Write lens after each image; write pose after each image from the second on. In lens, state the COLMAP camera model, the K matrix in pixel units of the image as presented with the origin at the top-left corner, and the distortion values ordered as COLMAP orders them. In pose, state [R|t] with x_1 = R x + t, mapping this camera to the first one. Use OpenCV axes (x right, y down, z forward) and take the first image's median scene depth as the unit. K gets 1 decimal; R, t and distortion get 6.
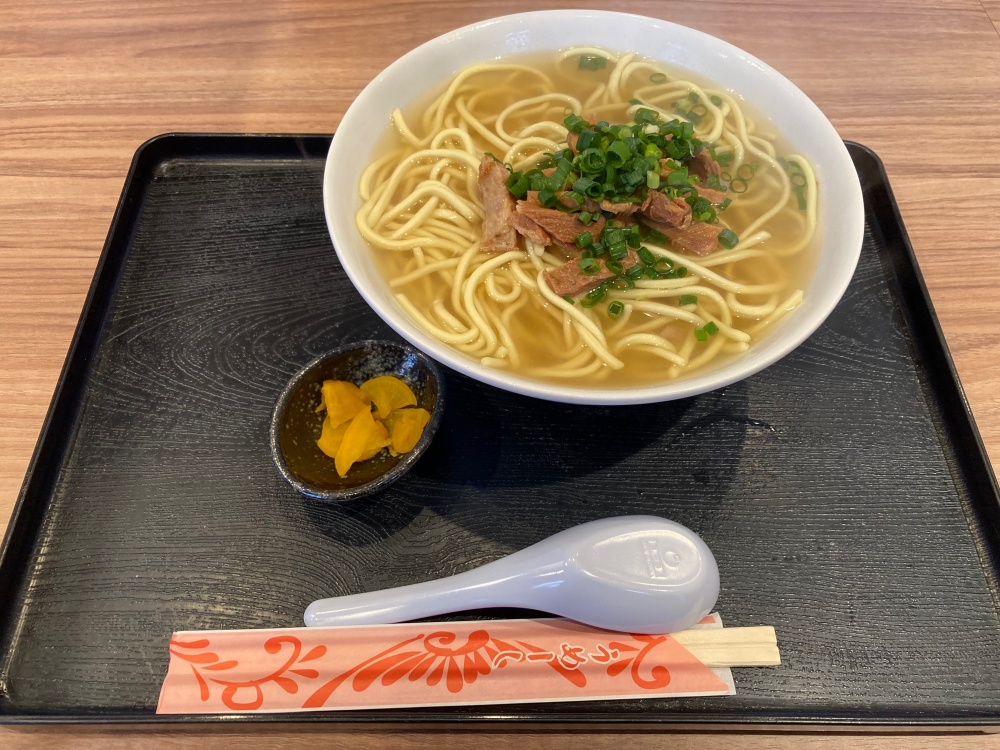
lens RADIAL K [[806.8, 0, 500.0], [0, 806.8, 375.0], [0, 0, 1]] dist [0.008657, 0.003057]
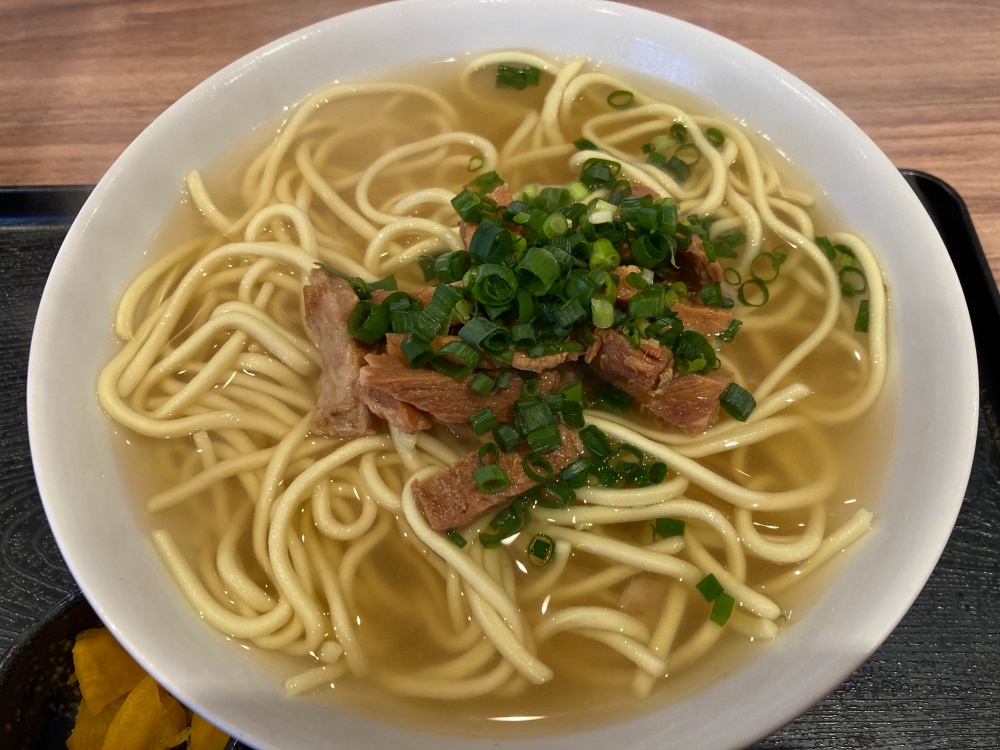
lens RADIAL K [[812.7, 0, 500.0], [0, 812.7, 375.0], [0, 0, 1]] dist [0.023164, -0.025743]
pose [[0.999600, -0.027433, -0.006807, 0.110255], [0.027780, 0.997955, 0.057560, -0.213755], [0.005214, -0.057726, 0.998319, 0.392624]]
